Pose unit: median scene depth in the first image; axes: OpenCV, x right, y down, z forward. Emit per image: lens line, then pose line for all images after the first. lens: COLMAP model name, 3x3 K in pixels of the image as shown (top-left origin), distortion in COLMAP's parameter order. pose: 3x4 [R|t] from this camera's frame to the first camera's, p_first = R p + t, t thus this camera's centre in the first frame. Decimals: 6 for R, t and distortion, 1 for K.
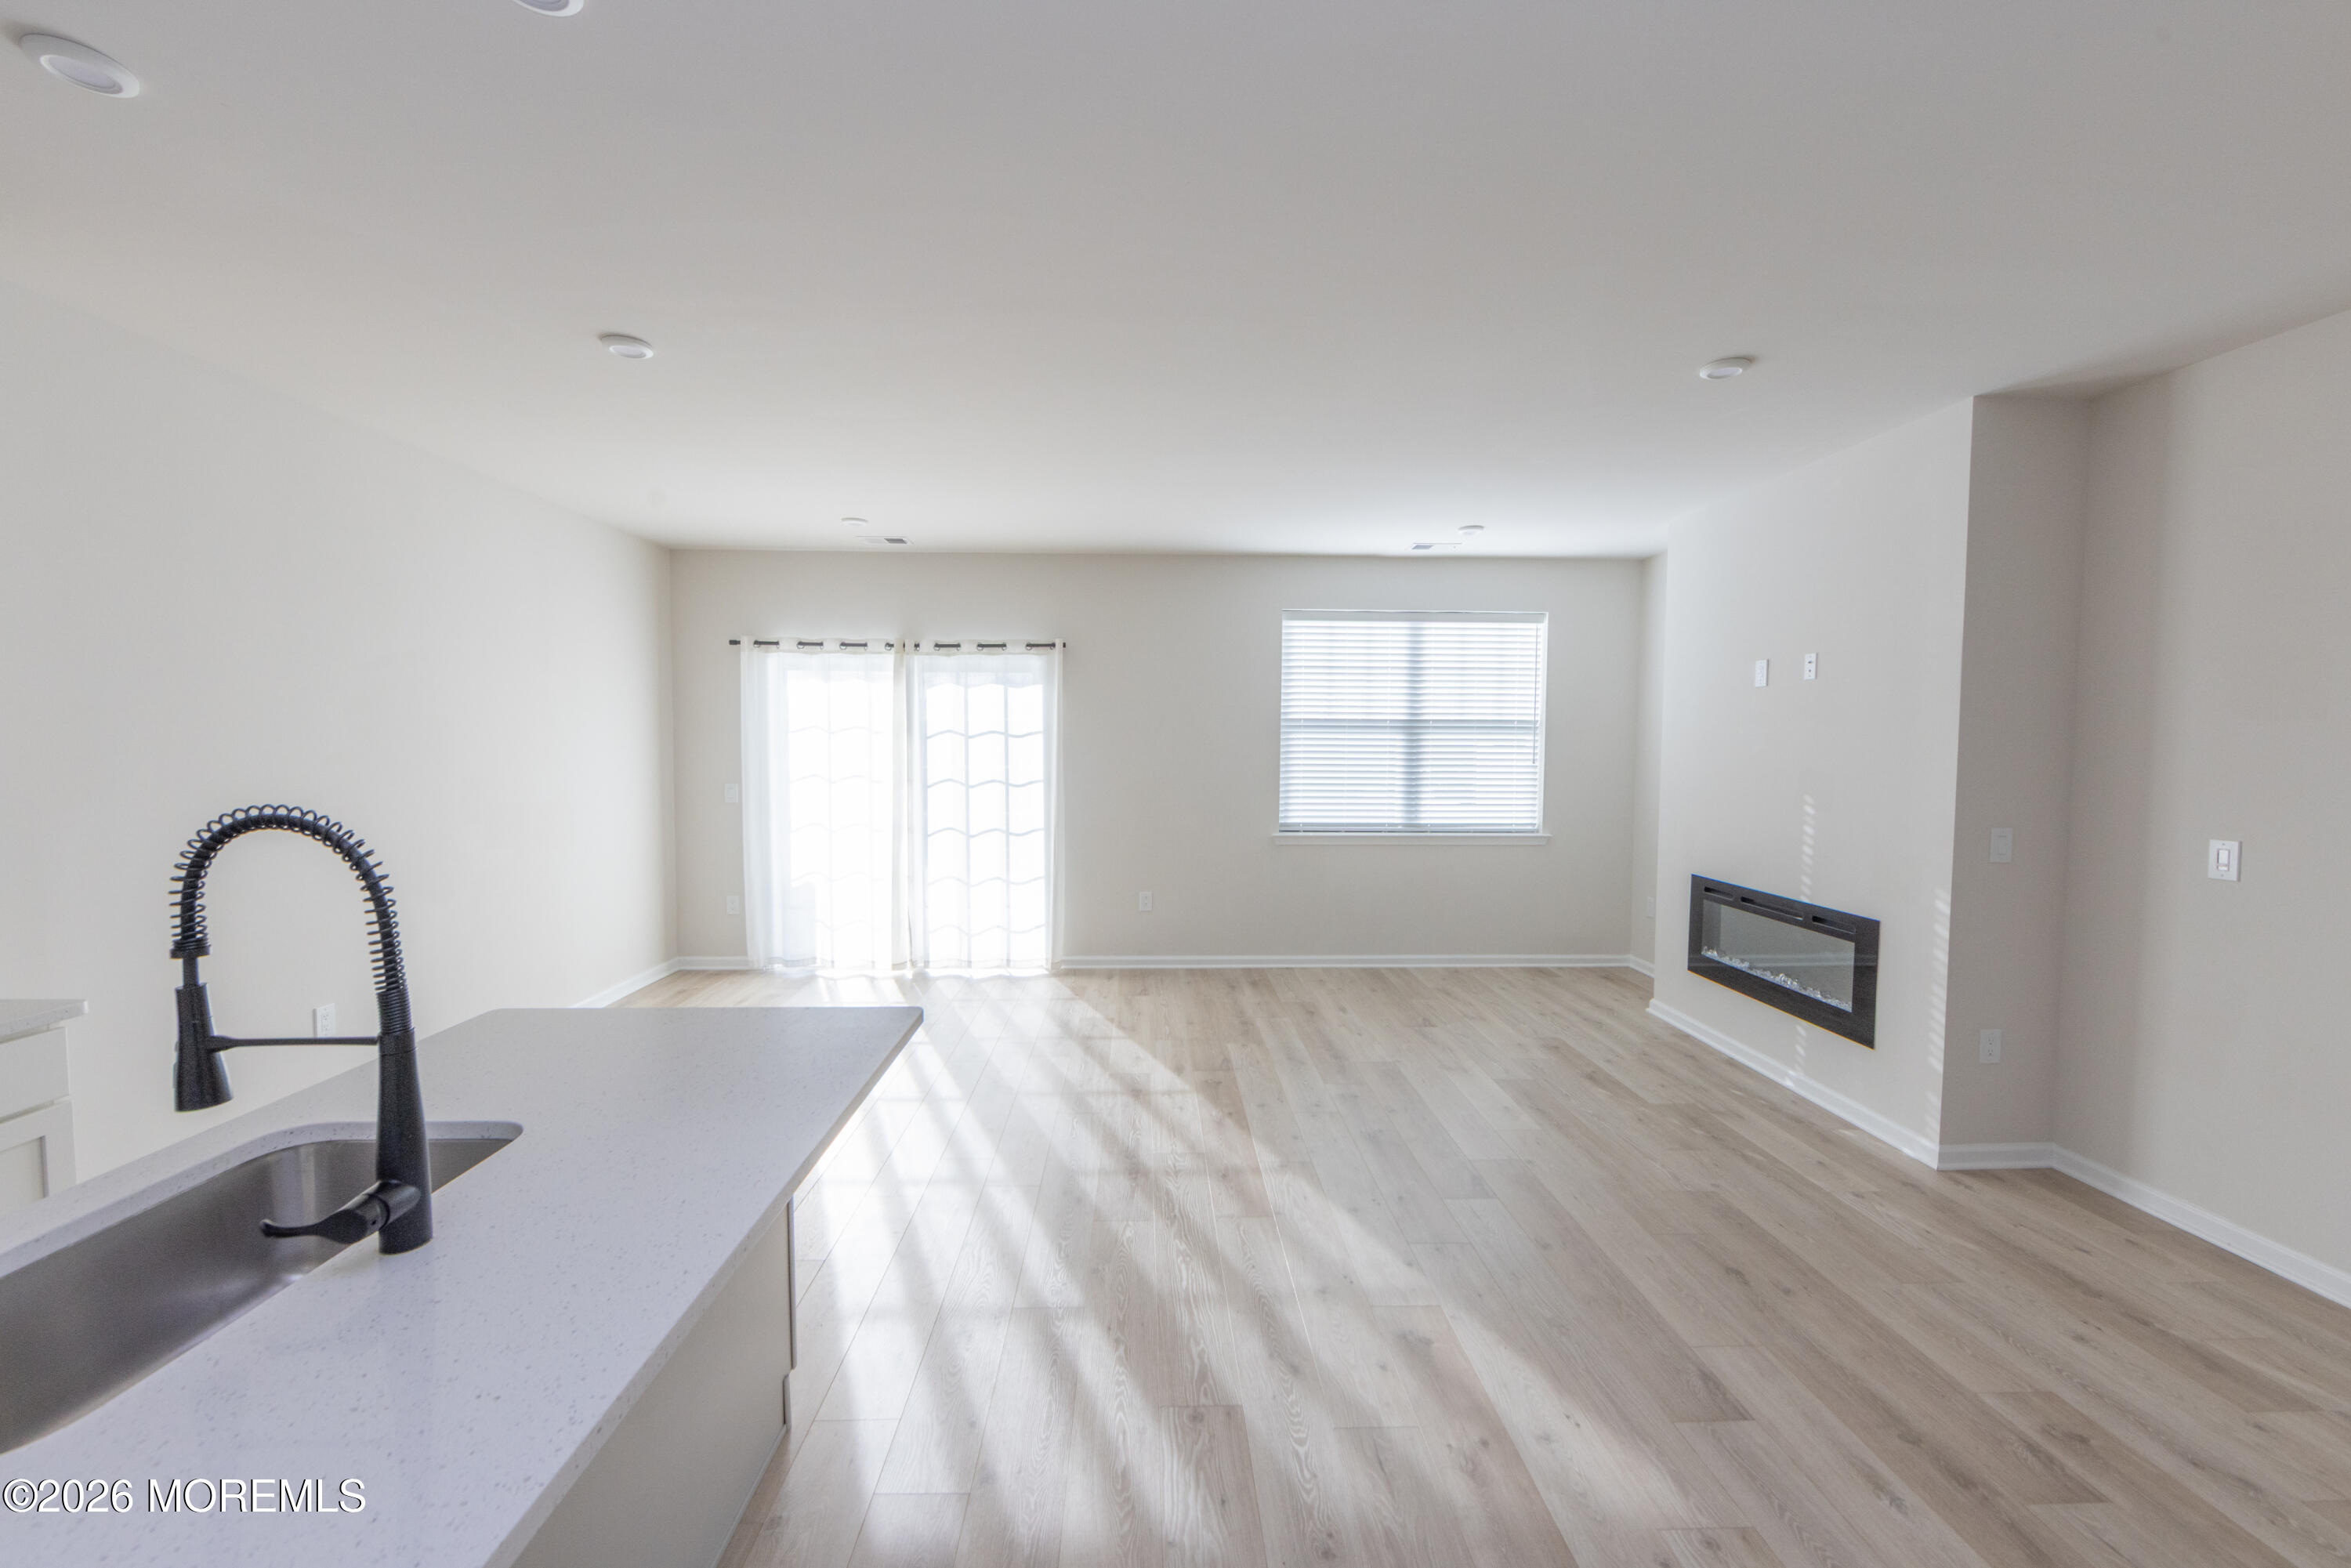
lens RADIAL K [[915.6, 0, 1169.0], [0, 915.6, 777.9], [0, 0, 1]] dist [-0.007575, 0.000785]
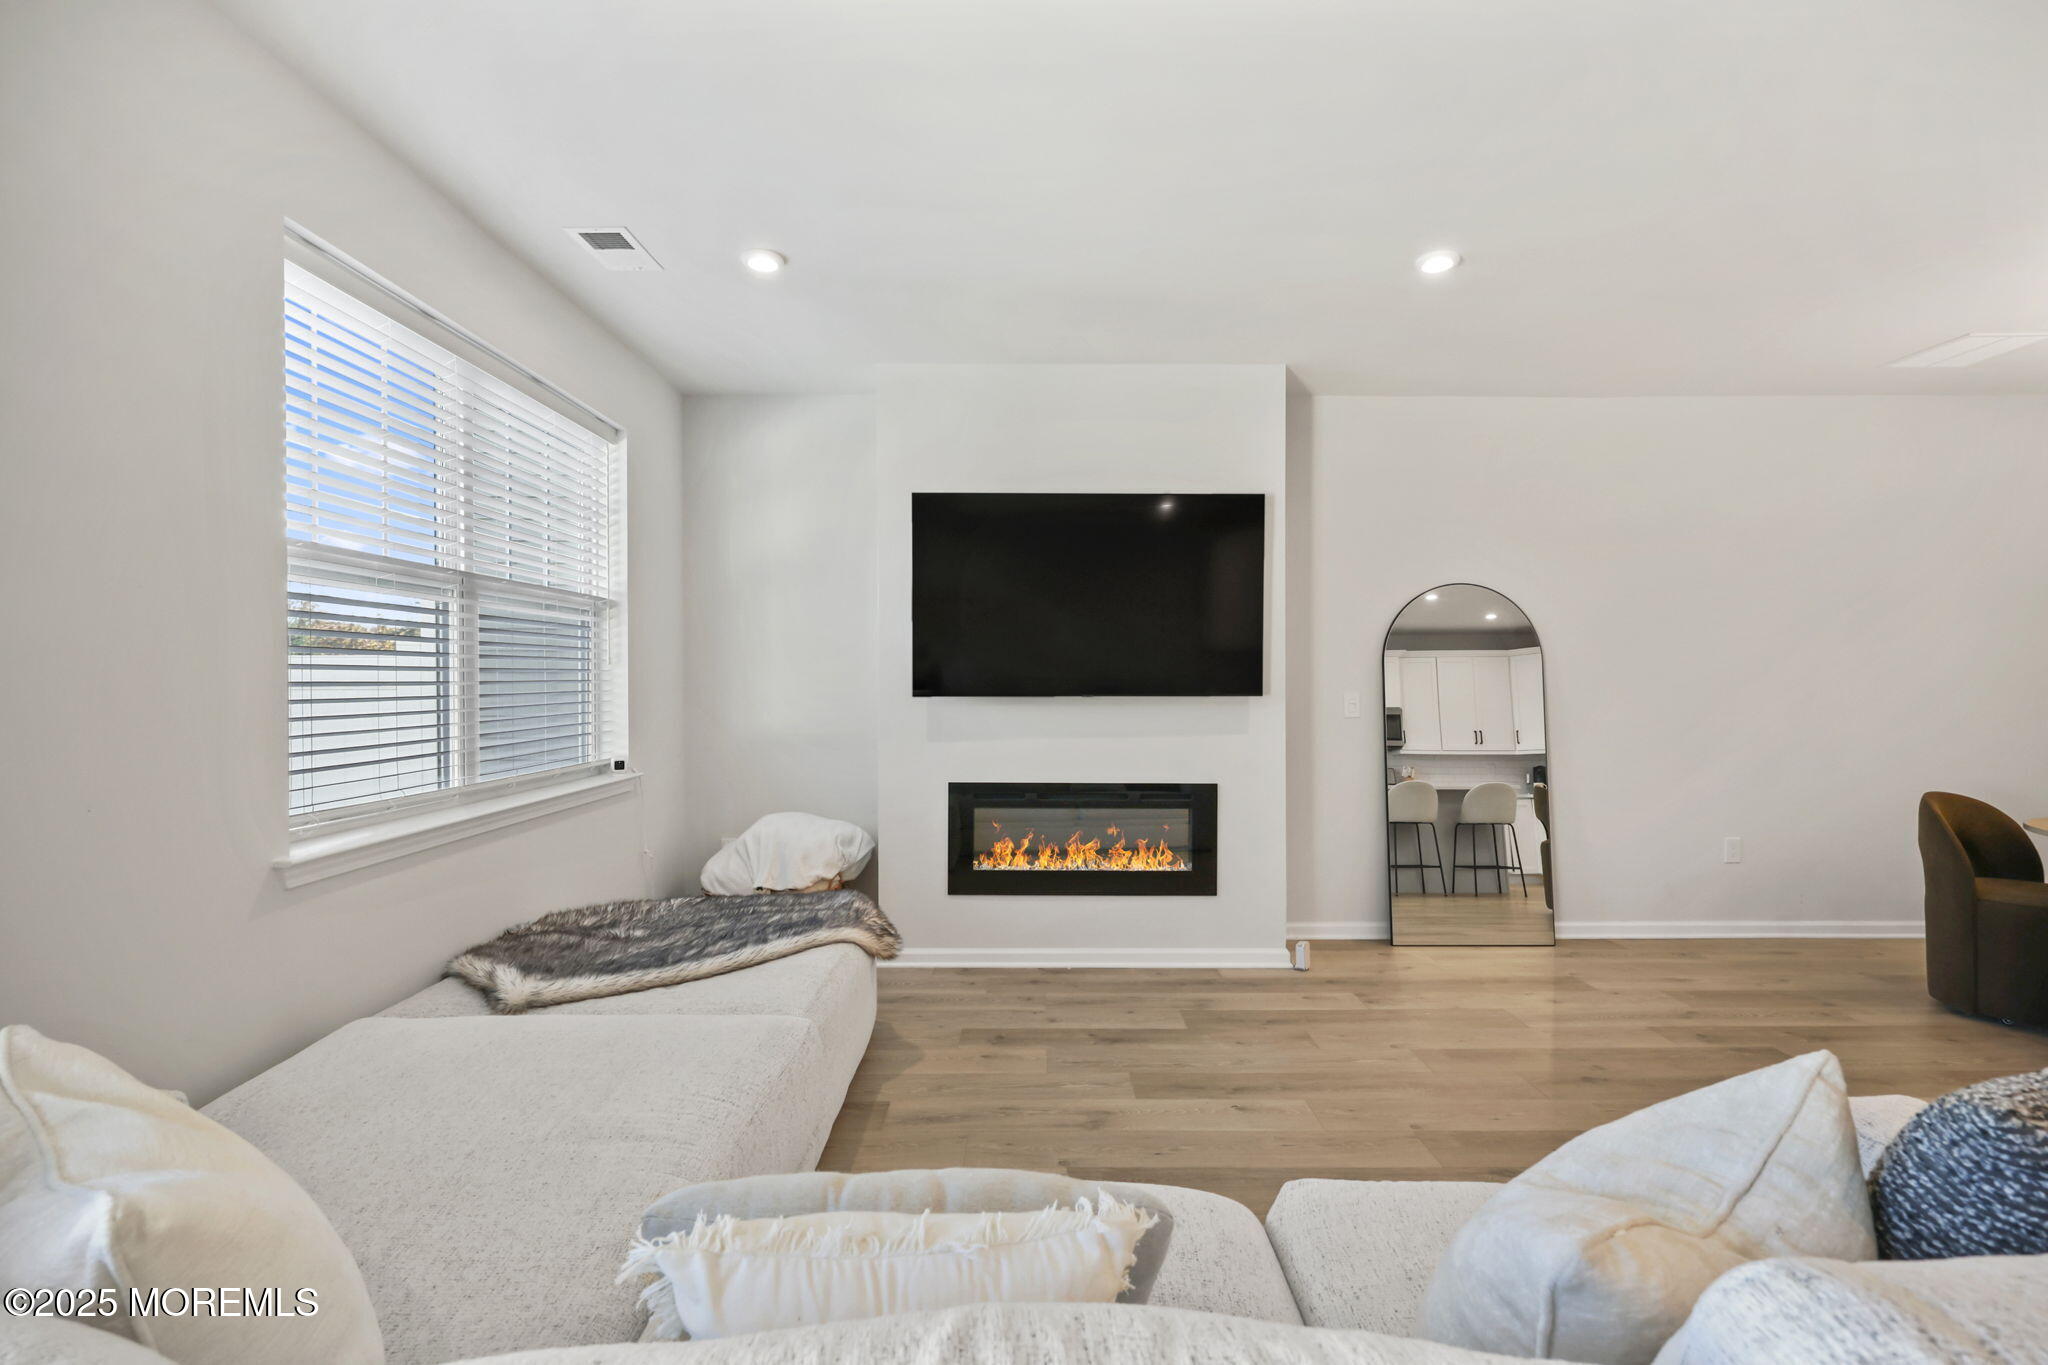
lens RADIAL K [[891.5, 0, 1034.6], [0, 891.5, 681.4], [0, 0, 1]] dist [0.000543, 0.000304]
pose [[0.026906, -0.009546, 0.999592, -0.296892], [0.045825, 0.998915, 0.008306, 0.005516], [-0.998587, 0.045583, 0.027315, 0.976302]]
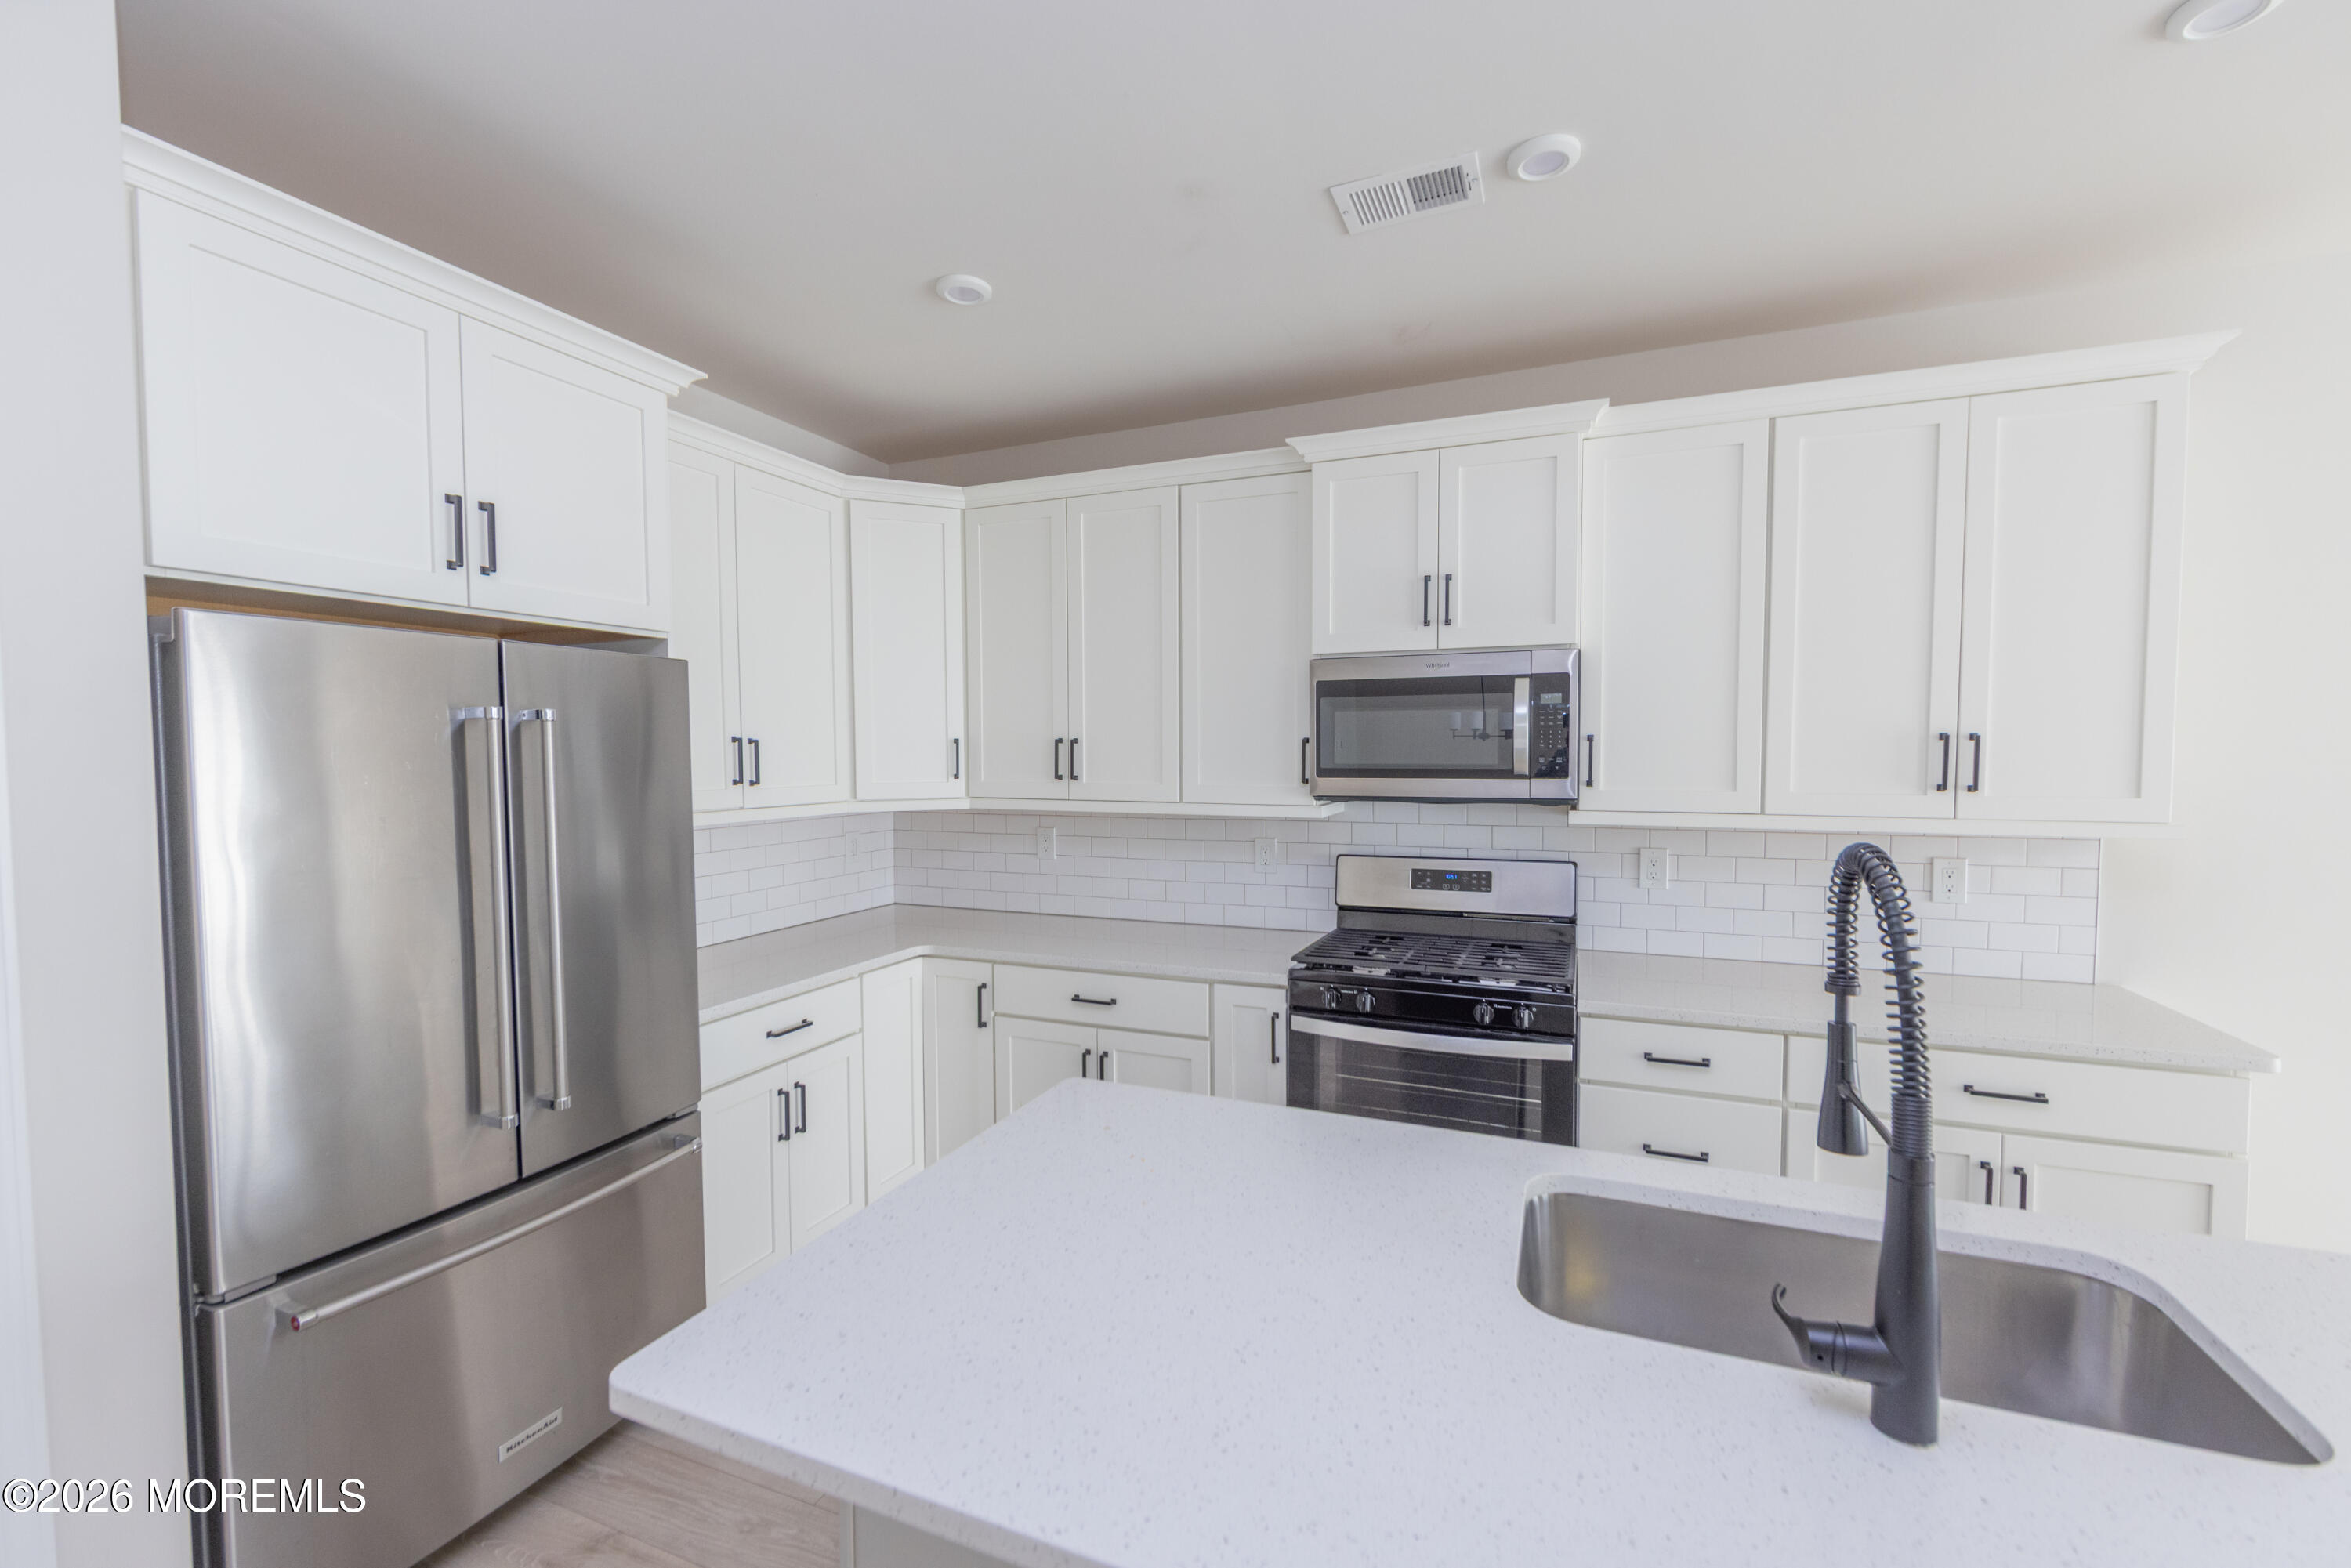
lens RADIAL K [[932.8, 0, 1192.4], [0, 932.8, 790.6], [0, 0, 1]] dist [-0.002851, -0.001359]
pose [[-0.401865, 0.034389, -0.915053, 0.022597], [-0.039996, 0.997682, 0.055060, -0.010353], [0.914825, 0.058725, -0.399558, 0.180215]]
